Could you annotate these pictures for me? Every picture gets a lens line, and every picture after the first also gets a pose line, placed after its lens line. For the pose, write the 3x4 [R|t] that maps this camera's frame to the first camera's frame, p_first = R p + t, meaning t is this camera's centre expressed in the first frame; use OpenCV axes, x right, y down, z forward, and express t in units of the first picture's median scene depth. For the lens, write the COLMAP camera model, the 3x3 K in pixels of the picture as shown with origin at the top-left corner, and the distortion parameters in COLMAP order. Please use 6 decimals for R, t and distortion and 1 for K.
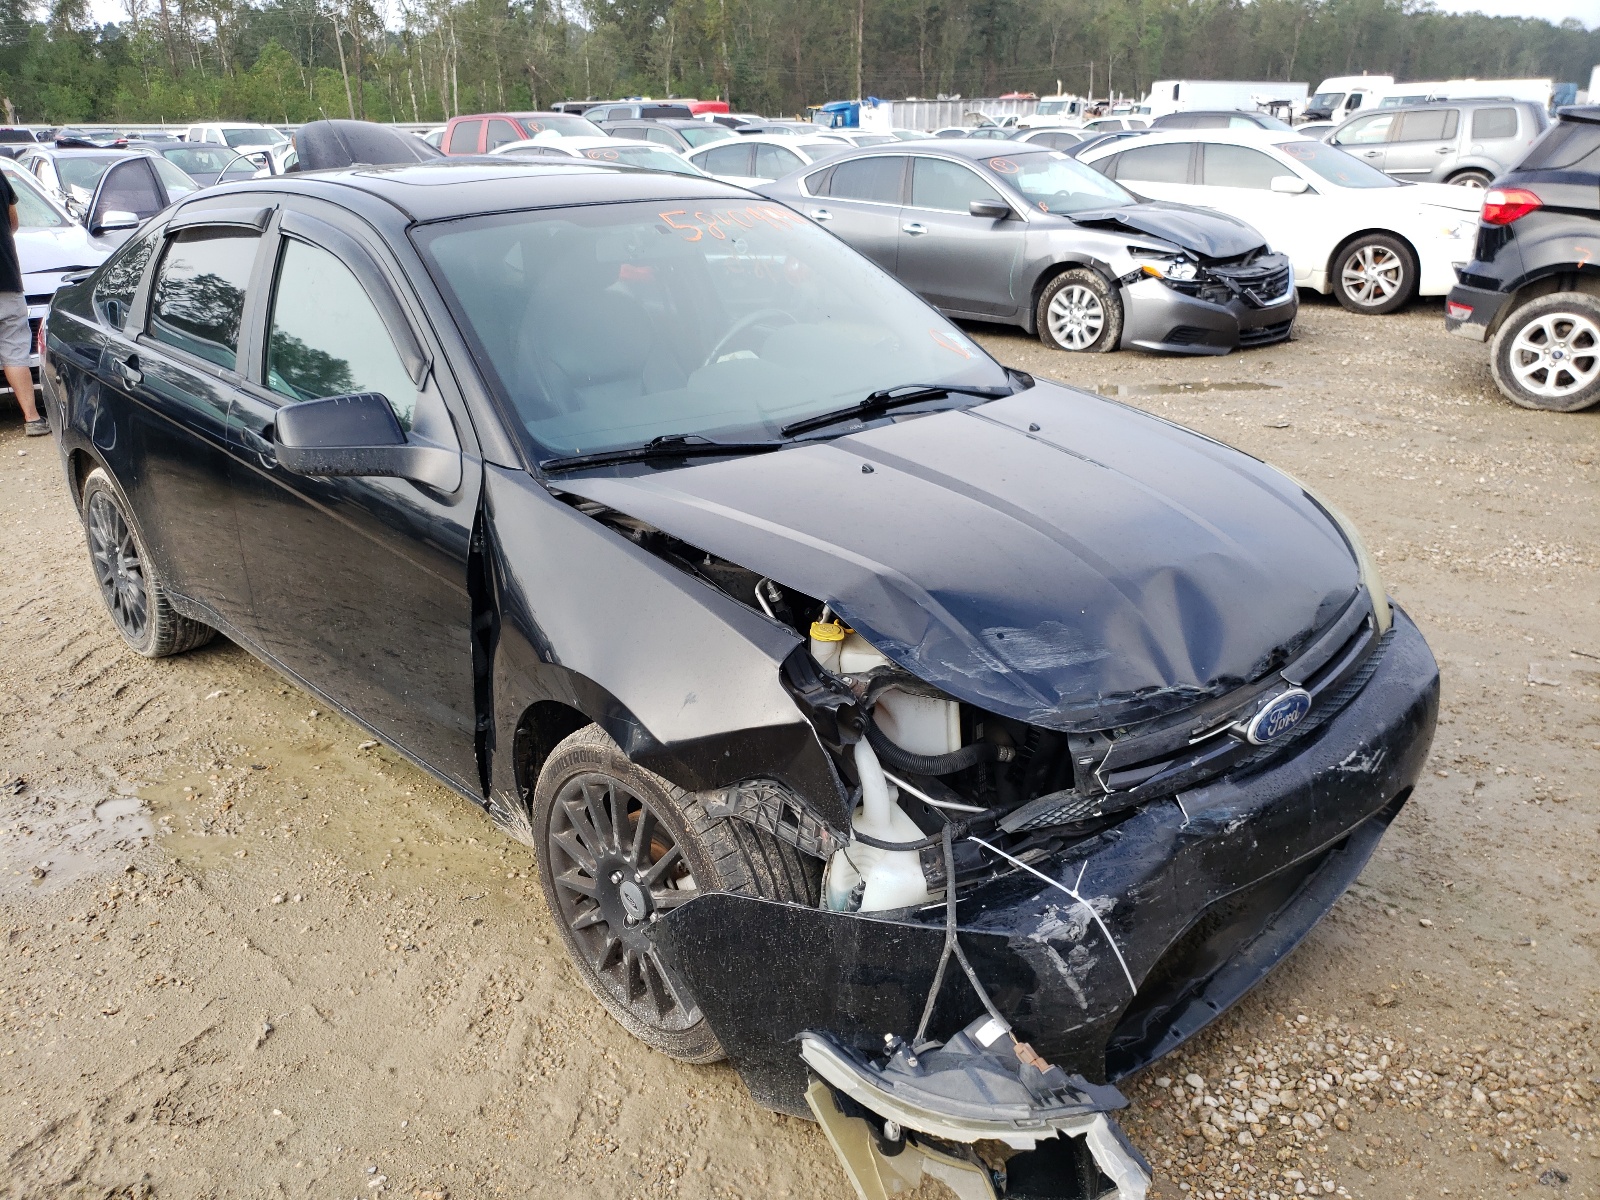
lens RADIAL K [[1532.4, 0, 793.3], [0, 1532.4, 607.7], [0, 0, 1]] dist [-0.030625, 0.108620]
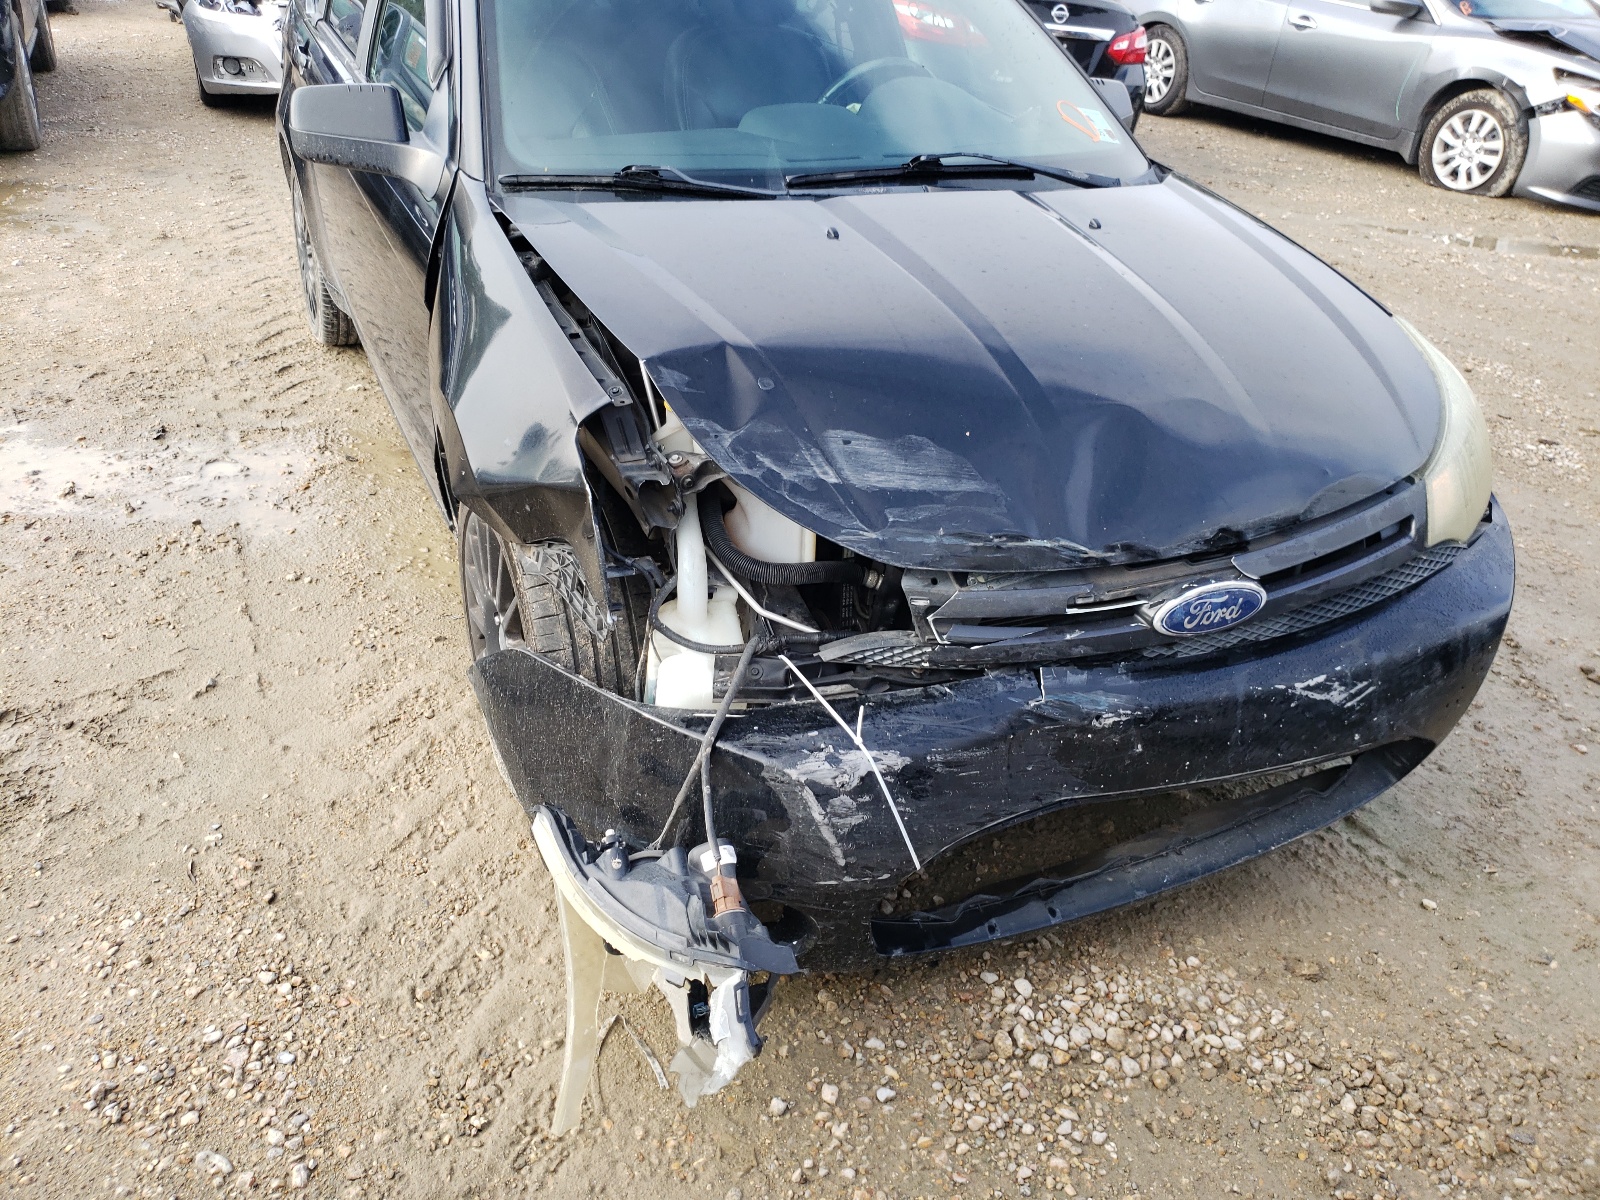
lens RADIAL K [[1532.4, 0, 793.3], [0, 1532.4, 607.7], [0, 0, 1]] dist [-0.030625, 0.108620]
pose [[0.921116, 0.222116, -0.319703, 0.381820], [-0.180839, 0.971403, 0.153863, -0.017670], [0.344736, -0.083910, 0.934942, 0.143415]]
